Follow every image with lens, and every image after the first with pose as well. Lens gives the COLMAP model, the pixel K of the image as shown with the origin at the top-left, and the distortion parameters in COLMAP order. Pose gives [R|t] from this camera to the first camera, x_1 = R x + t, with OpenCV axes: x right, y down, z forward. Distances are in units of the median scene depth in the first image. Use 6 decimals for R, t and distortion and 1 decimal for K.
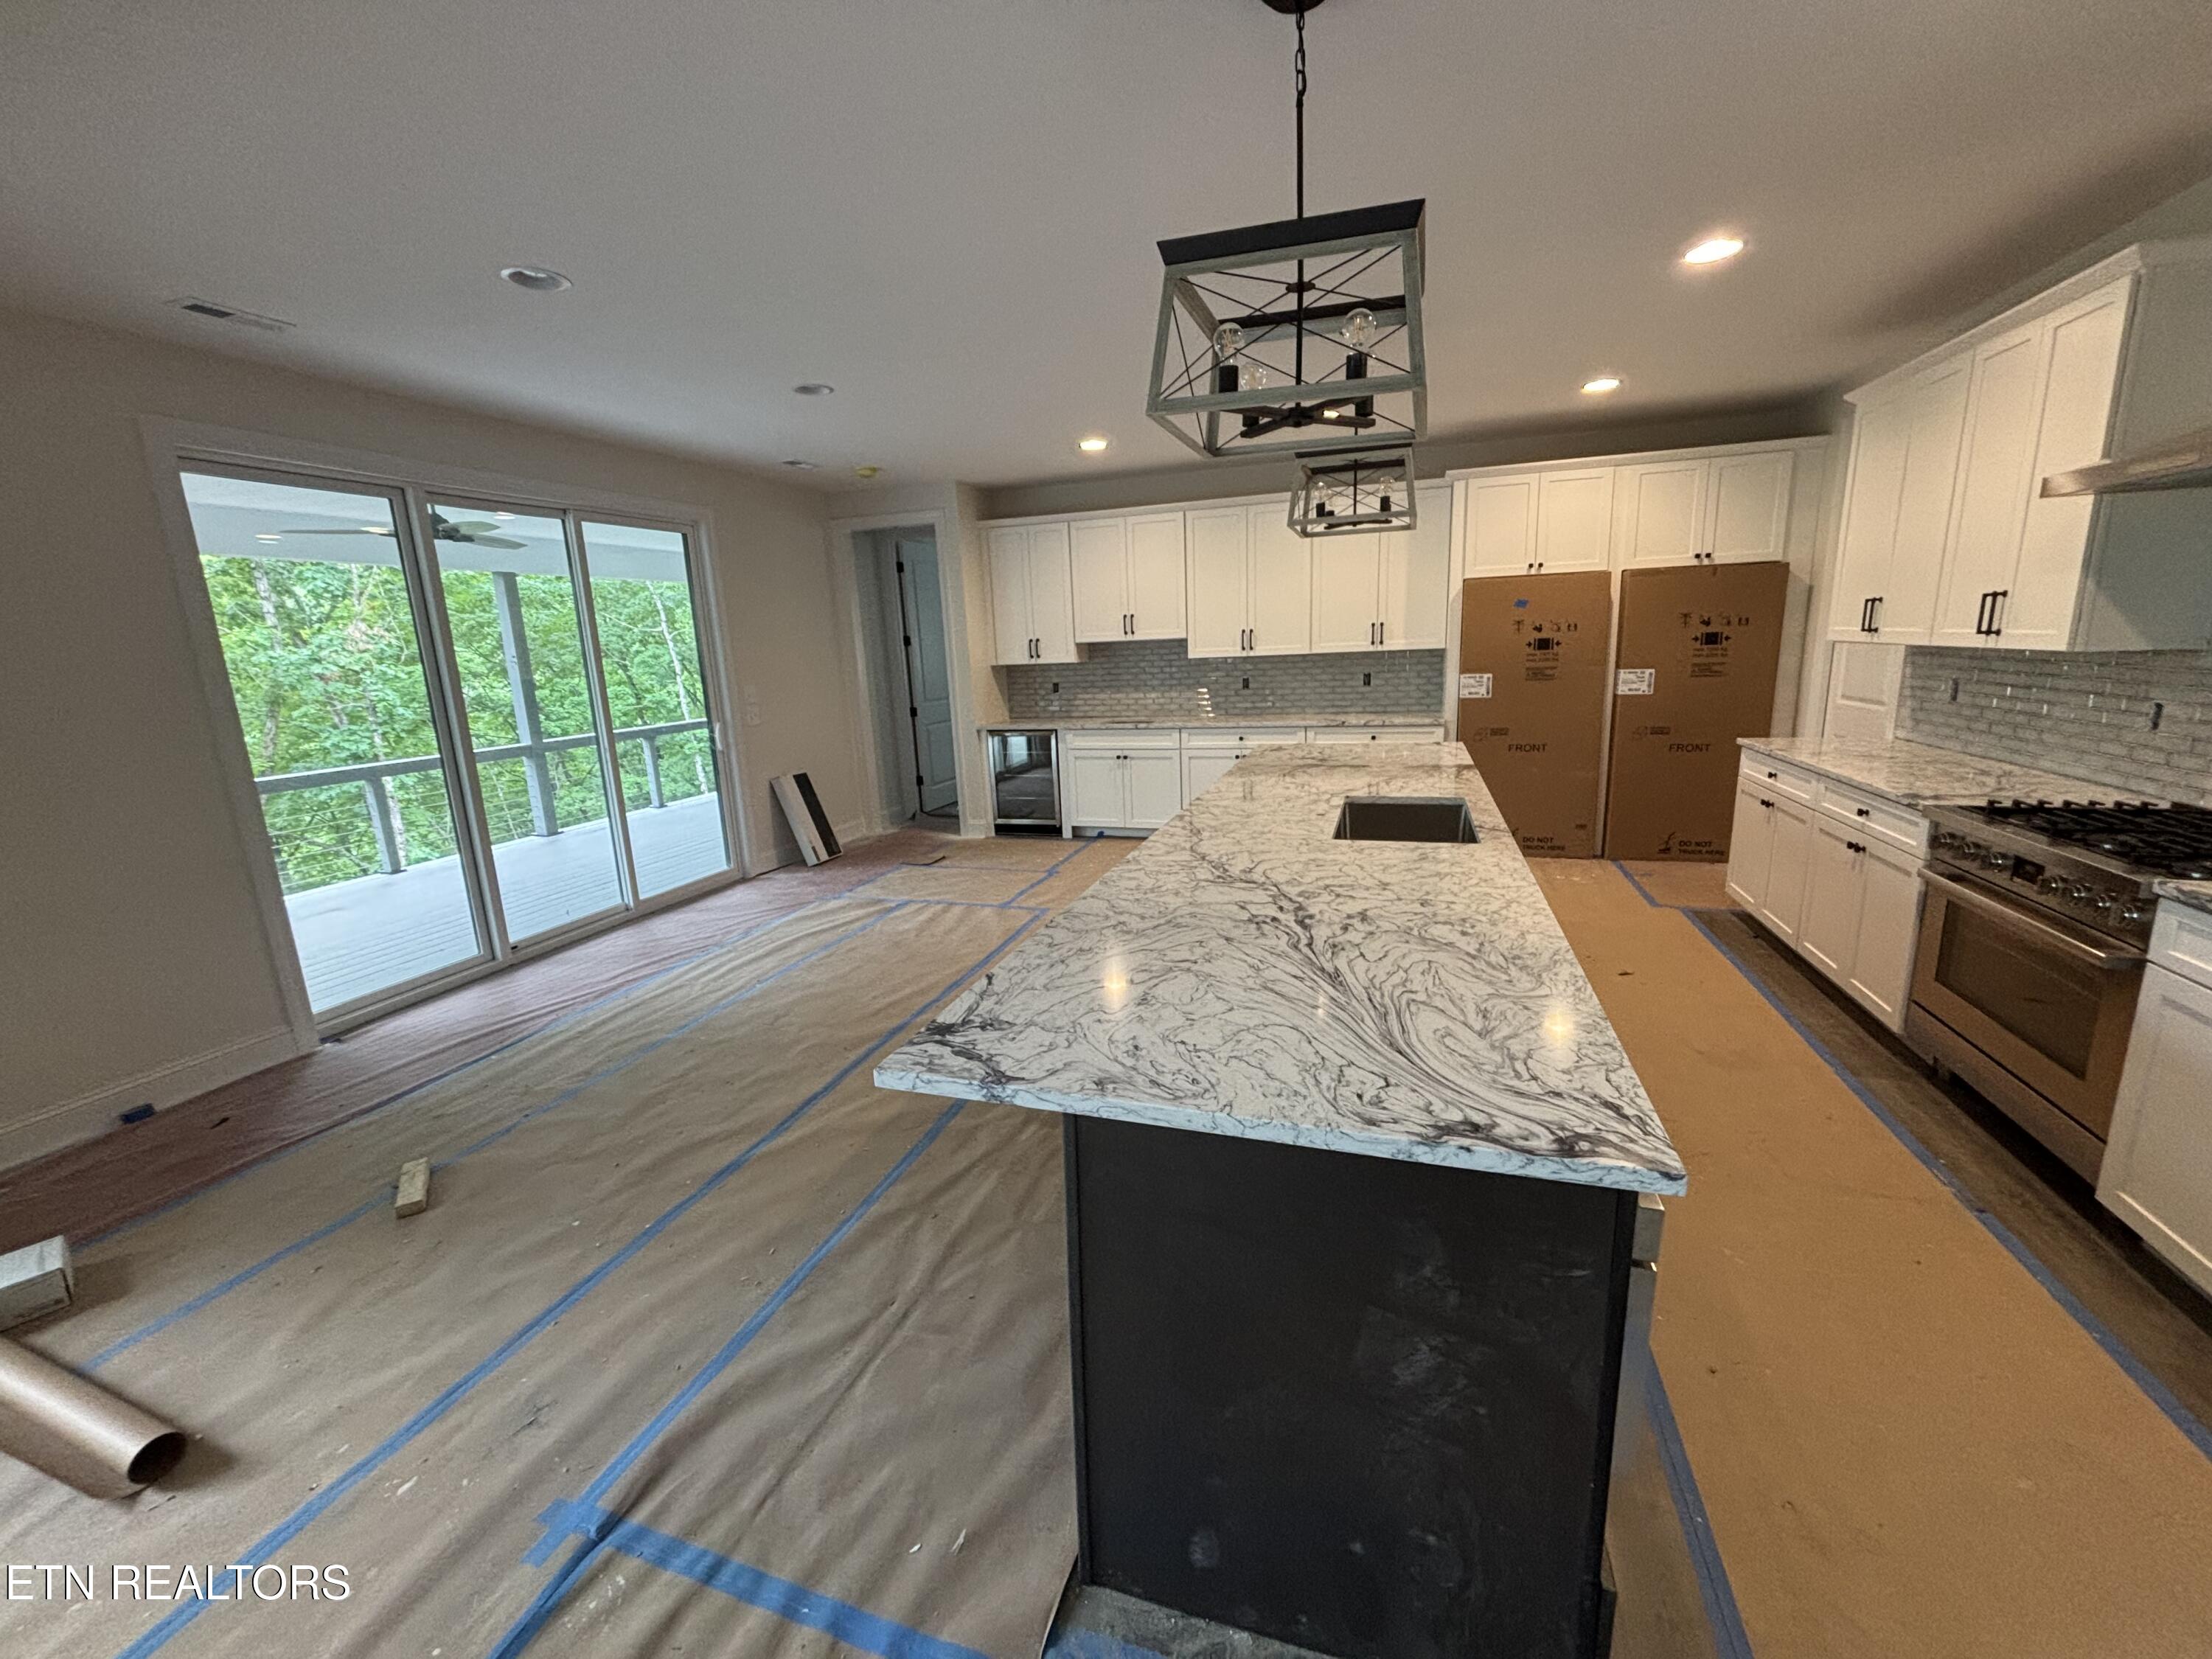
lens RADIAL K [[878.7, 0, 1108.2], [0, 878.7, 818.7], [0, 0, 1]] dist [0.000808, 0.000169]
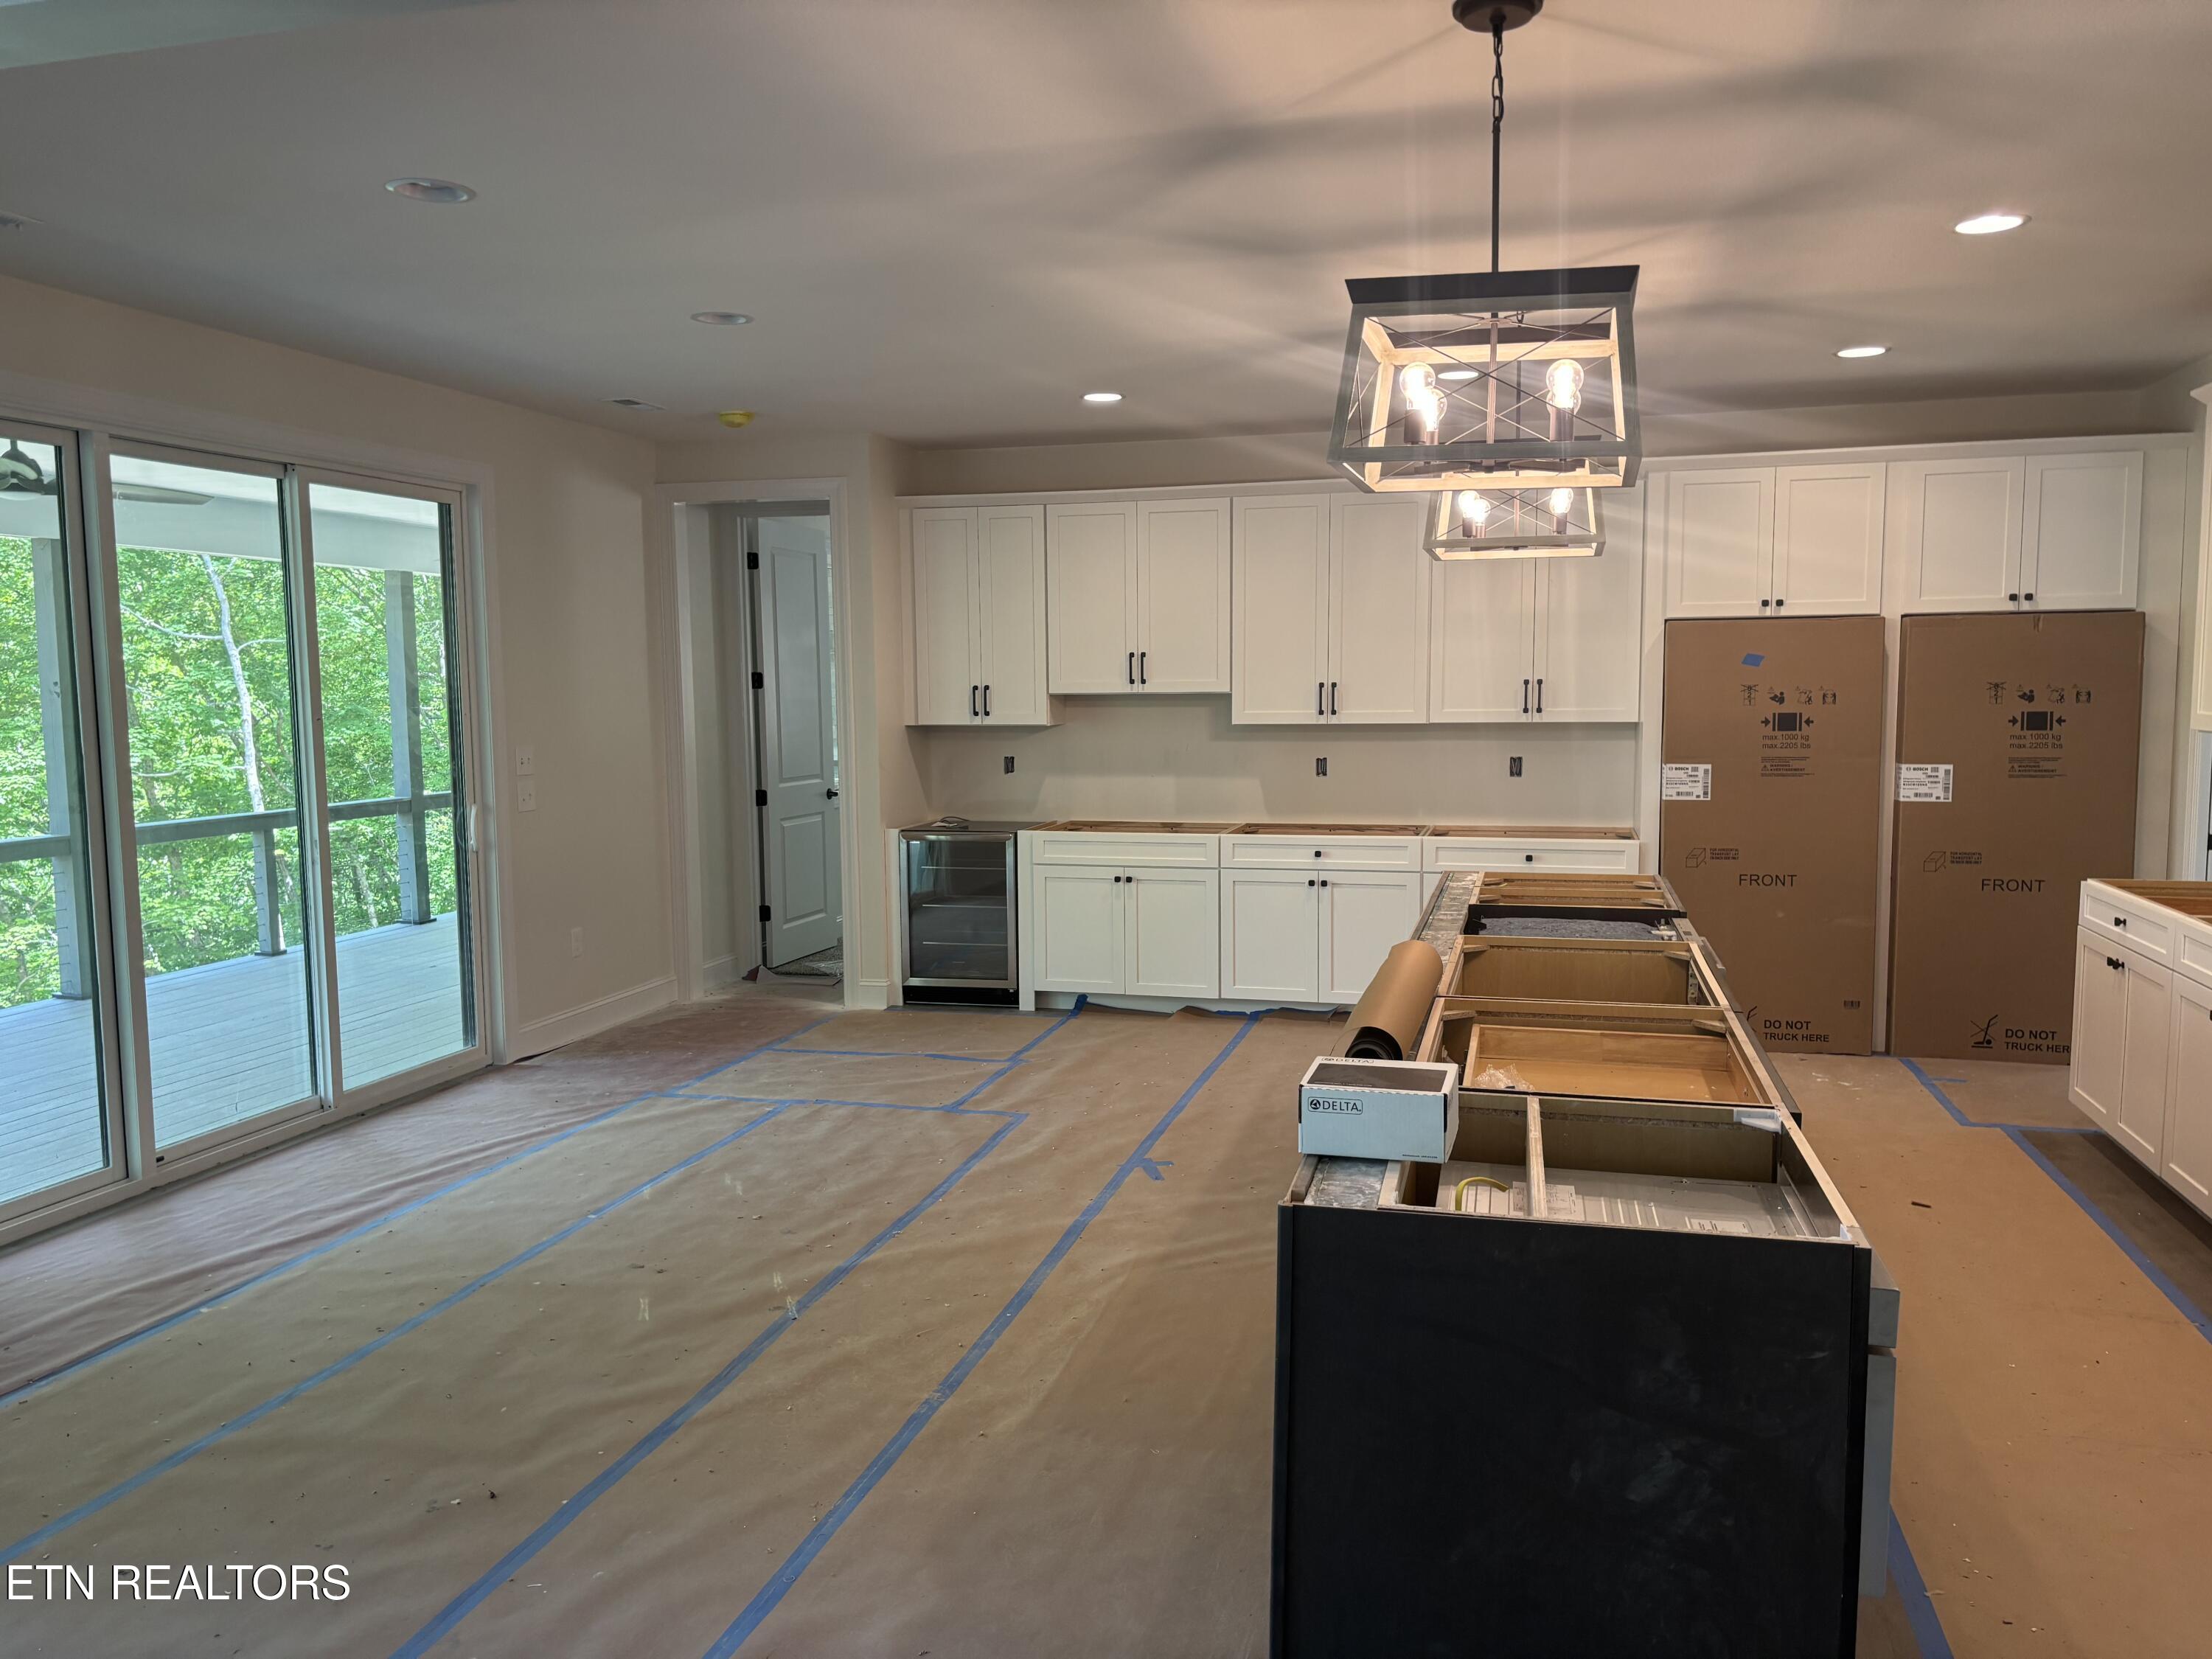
lens RADIAL K [[1649.1, 0, 1106.0], [0, 1649.1, 829.5], [0, 0, 1]] dist [0.023562, 0.002412]
pose [[0.997792, 0.027875, 0.060286, -0.095796], [-0.021028, 0.993557, -0.111365, 0.033950], [-0.063002, 0.109851, 0.991949, -0.210562]]
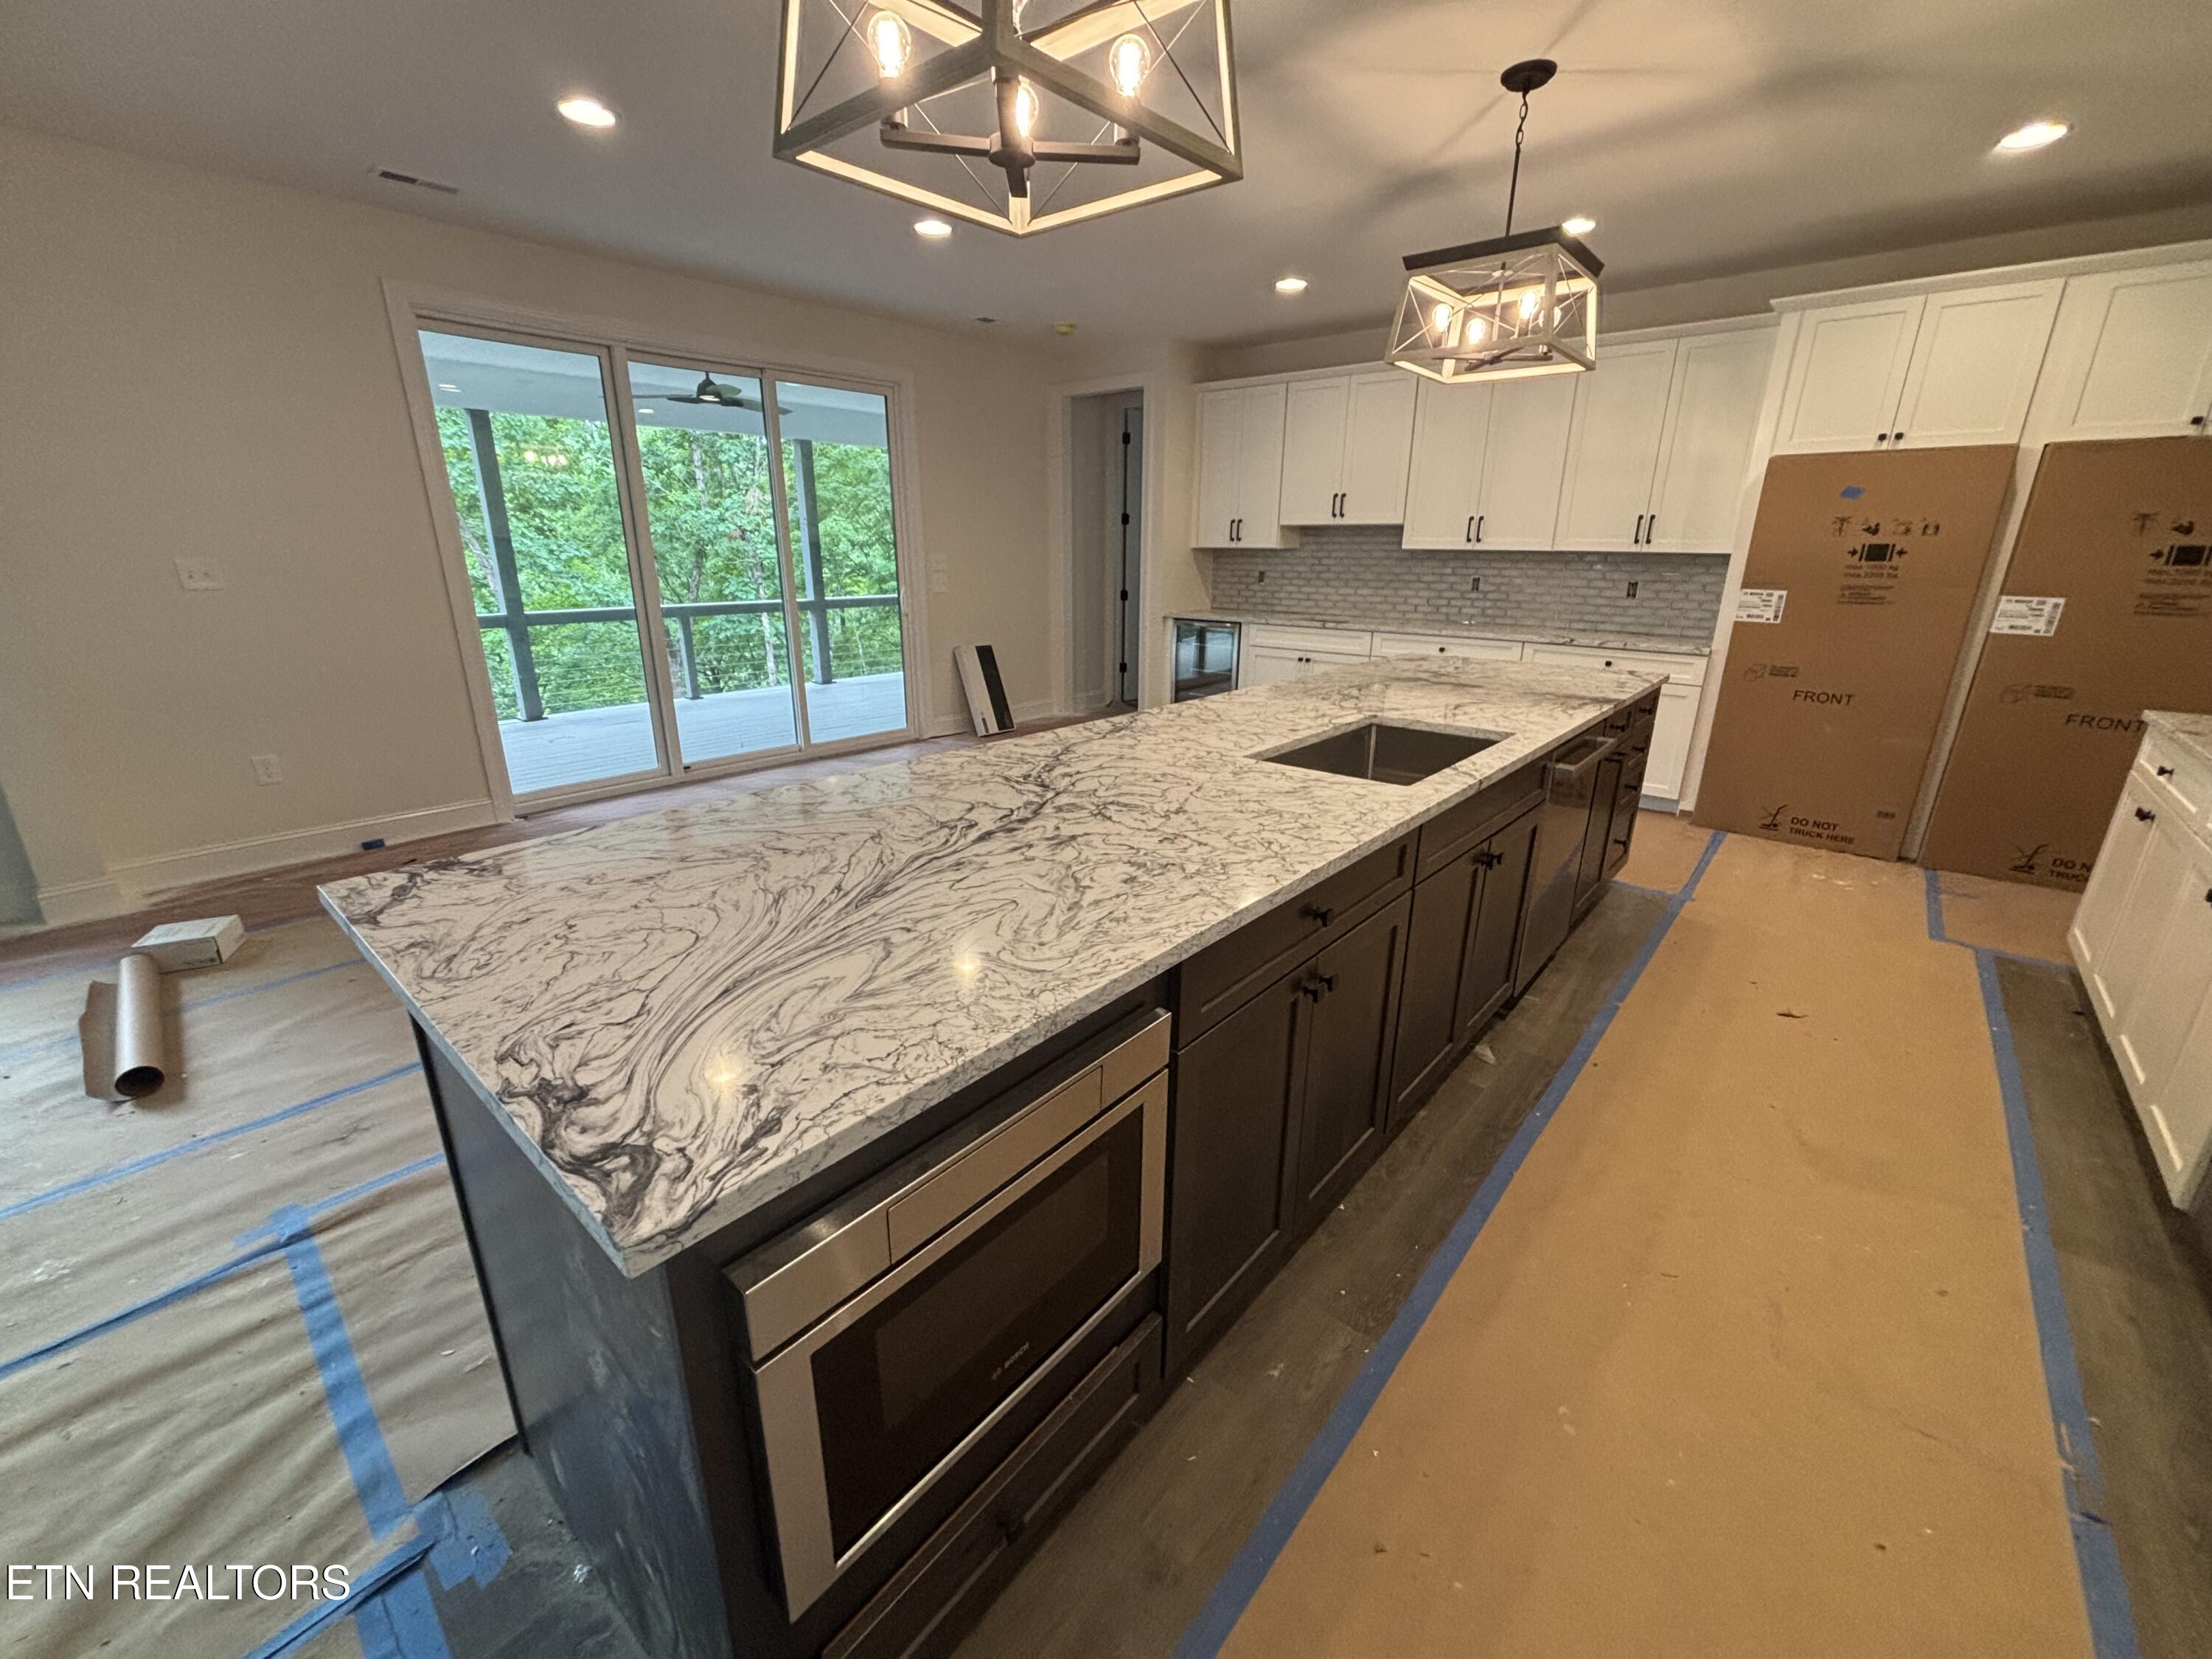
lens RADIAL K [[889.1, 0, 1113.4], [0, 889.1, 819.0], [0, 0, 1]] dist [-0.006274, 0.003311]
pose [[0.924050, 0.160192, -0.347087, 0.249278], [-0.121722, 0.984003, 0.130086, -0.006443], [0.362373, -0.077958, 0.928767, 0.117977]]
